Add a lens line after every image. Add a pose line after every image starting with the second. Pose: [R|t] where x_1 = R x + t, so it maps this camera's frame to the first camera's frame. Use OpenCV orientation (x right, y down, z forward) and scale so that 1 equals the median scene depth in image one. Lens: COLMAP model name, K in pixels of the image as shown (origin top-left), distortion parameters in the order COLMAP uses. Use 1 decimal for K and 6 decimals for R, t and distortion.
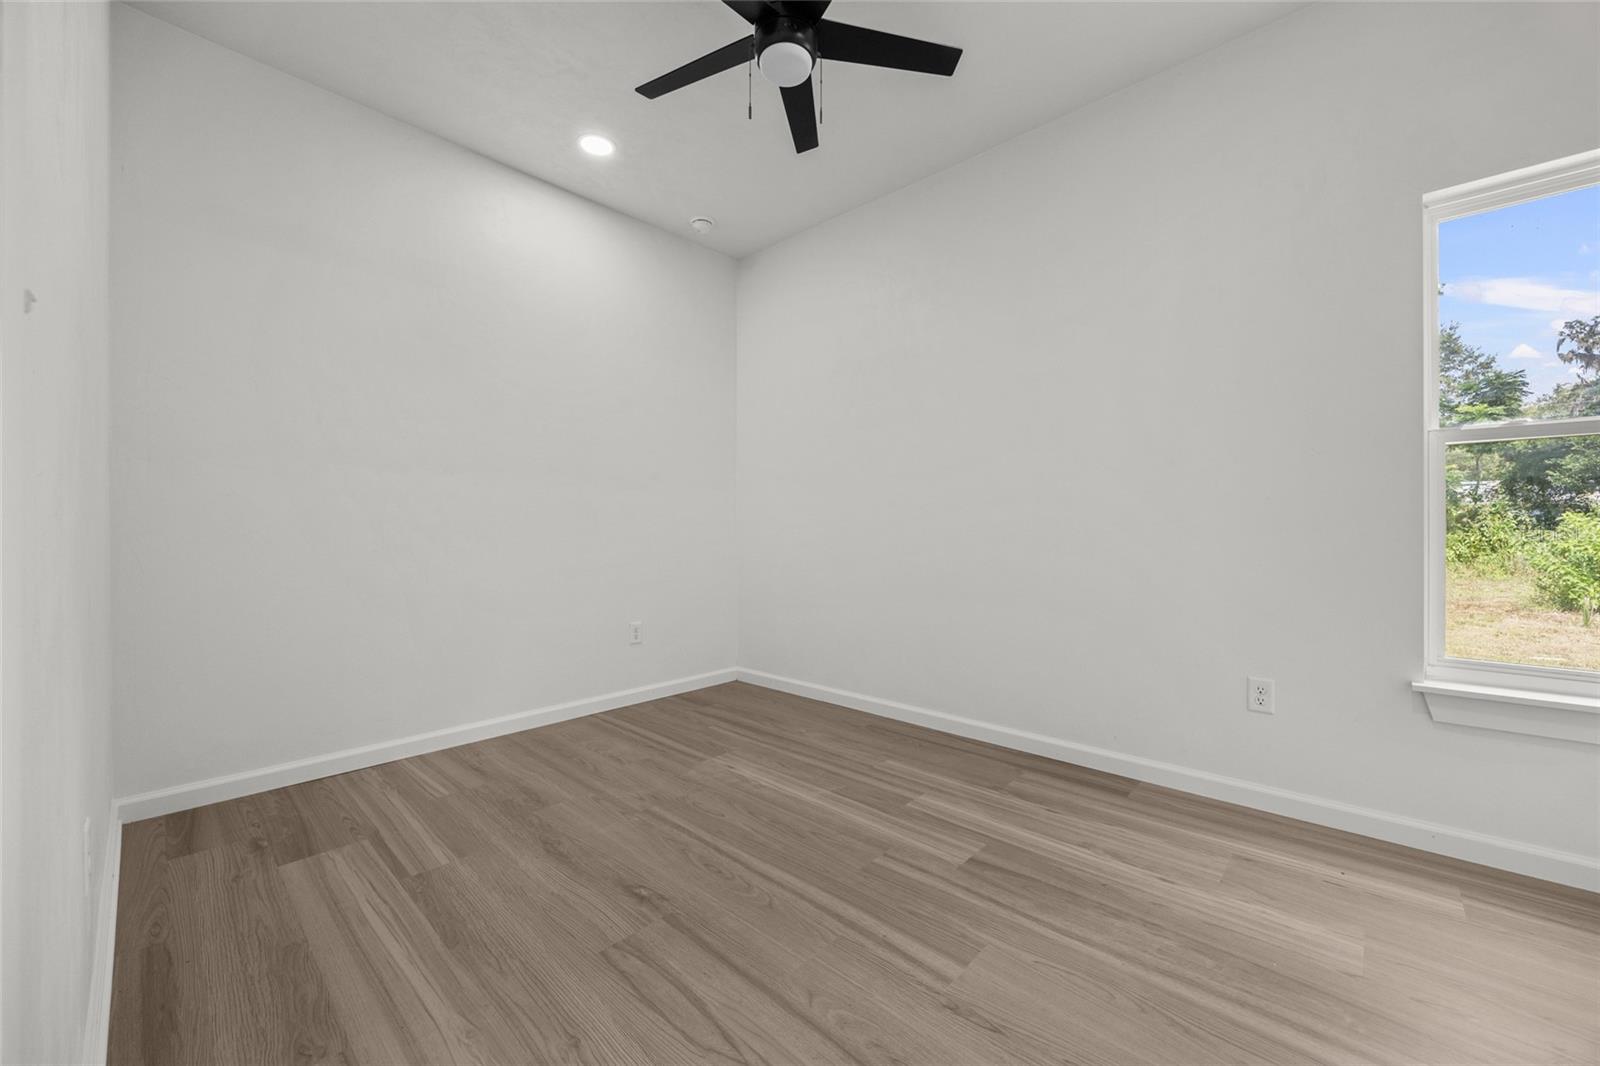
lens RADIAL K [[617.9, 0, 796.7], [0, 617.9, 531.4], [0, 0, 1]] dist [0.002153, 0.000183]
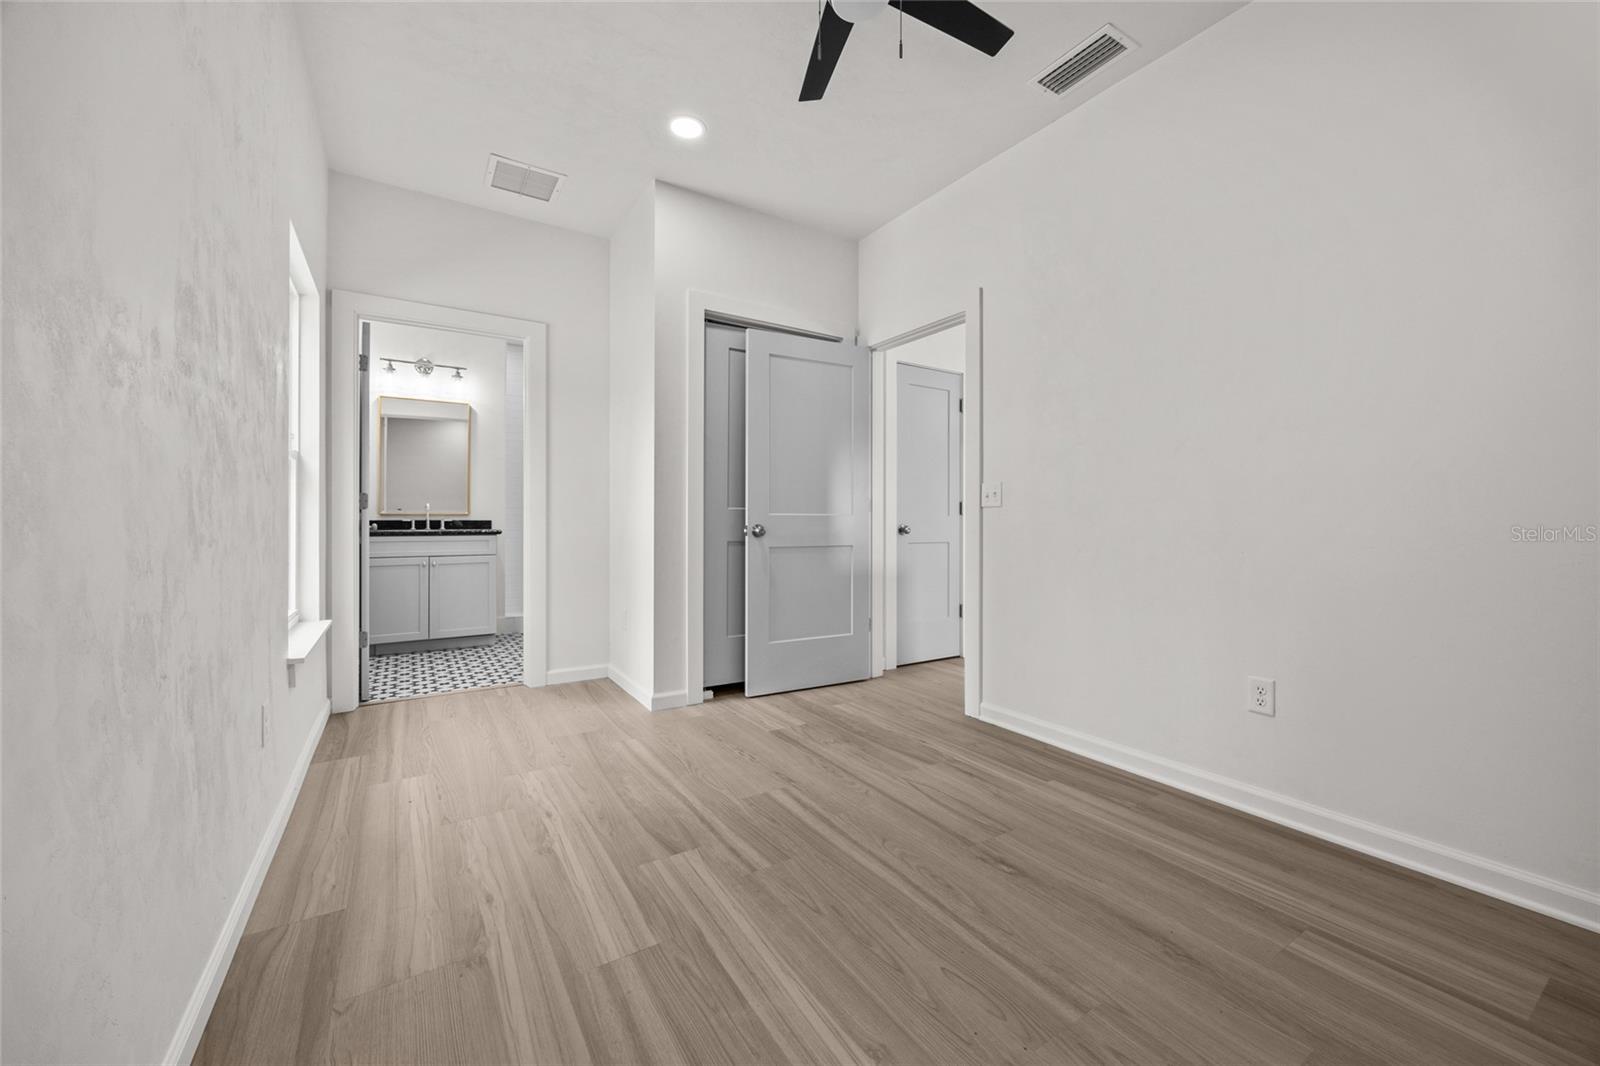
lens RADIAL K [[617.9, 0, 796.7], [0, 617.9, 531.4], [0, 0, 1]] dist [0.002153, 0.000183]
pose [[-0.968948, -0.003449, 0.247240, -0.161463], [0.001364, 0.999813, 0.019293, -0.004029], [-0.247261, 0.019031, -0.968762, 2.057560]]
